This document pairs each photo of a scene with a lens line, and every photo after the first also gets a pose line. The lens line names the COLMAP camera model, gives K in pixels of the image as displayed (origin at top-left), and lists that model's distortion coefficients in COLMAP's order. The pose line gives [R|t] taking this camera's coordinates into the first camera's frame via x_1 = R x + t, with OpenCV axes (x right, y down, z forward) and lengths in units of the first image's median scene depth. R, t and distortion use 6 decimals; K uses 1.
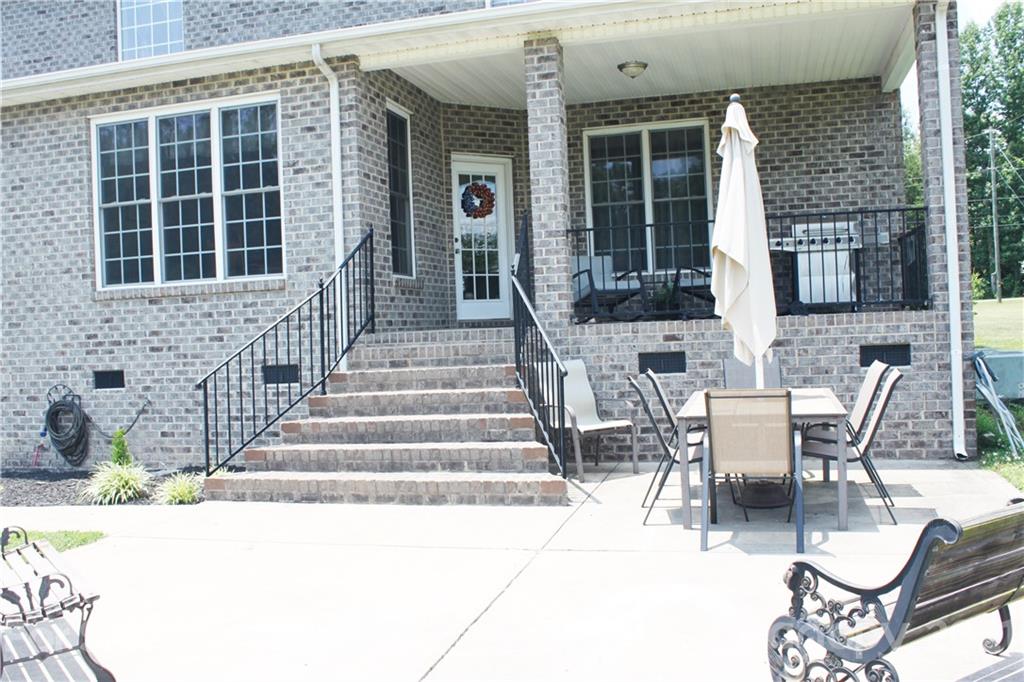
lens RADIAL K [[923.8, 0, 507.1], [0, 923.8, 342.1], [0, 0, 1]] dist [-0.092349, 0.067509]
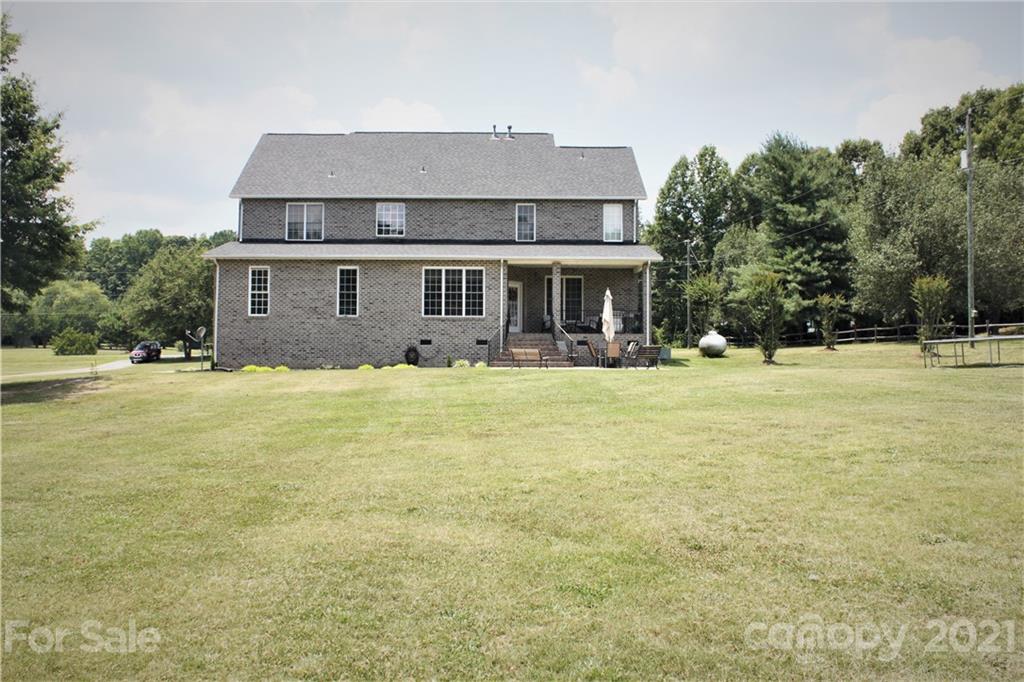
lens RADIAL K [[923.8, 0, 513.1], [0, 923.8, 338.3], [0, 0, 1]] dist [-0.092349, 0.067509]
pose [[0.957747, 0.056817, 0.281942, -1.295462], [-0.042950, 0.997555, -0.055128, 0.240100], [-0.284385, 0.040689, 0.957846, -2.881355]]
